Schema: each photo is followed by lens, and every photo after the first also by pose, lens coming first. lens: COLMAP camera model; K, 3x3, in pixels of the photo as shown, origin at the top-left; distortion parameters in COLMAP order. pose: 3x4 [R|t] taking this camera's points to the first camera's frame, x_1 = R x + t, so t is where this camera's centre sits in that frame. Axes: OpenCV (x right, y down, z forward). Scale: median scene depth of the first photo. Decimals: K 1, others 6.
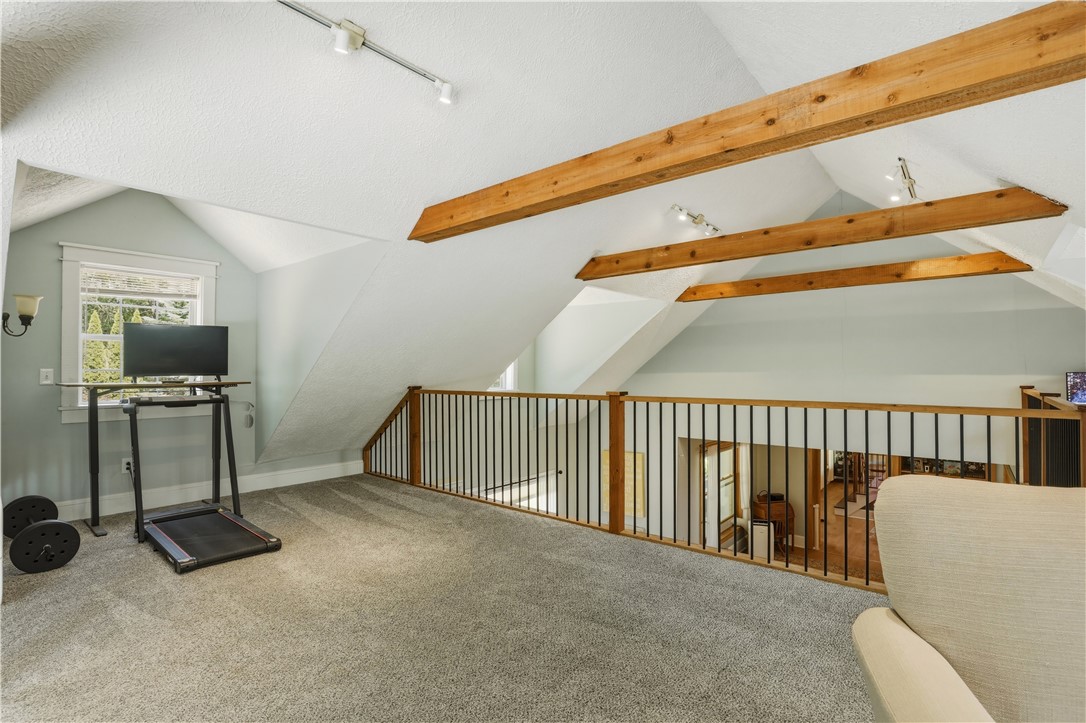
lens RADIAL K [[512.3, 0, 543.1], [0, 512.3, 366.4], [0, 0, 1]] dist [-0.035695, 0.008671]
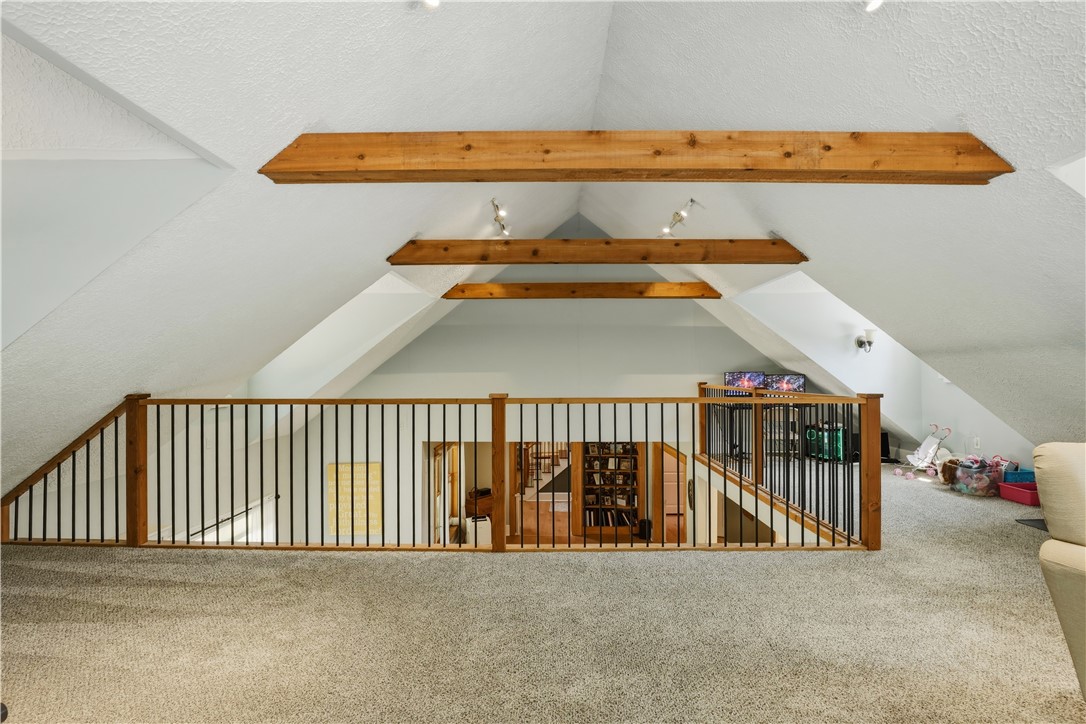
lens RADIAL K [[525.7, 0, 542.1], [0, 525.7, 361.4], [0, 0, 1]] dist [-0.032306, 0.001078]
pose [[0.772077, 0.012547, 0.635405, -0.322190], [-0.006324, 0.999907, -0.012060, 0.002321], [-0.635498, 0.005293, 0.772085, 0.196323]]
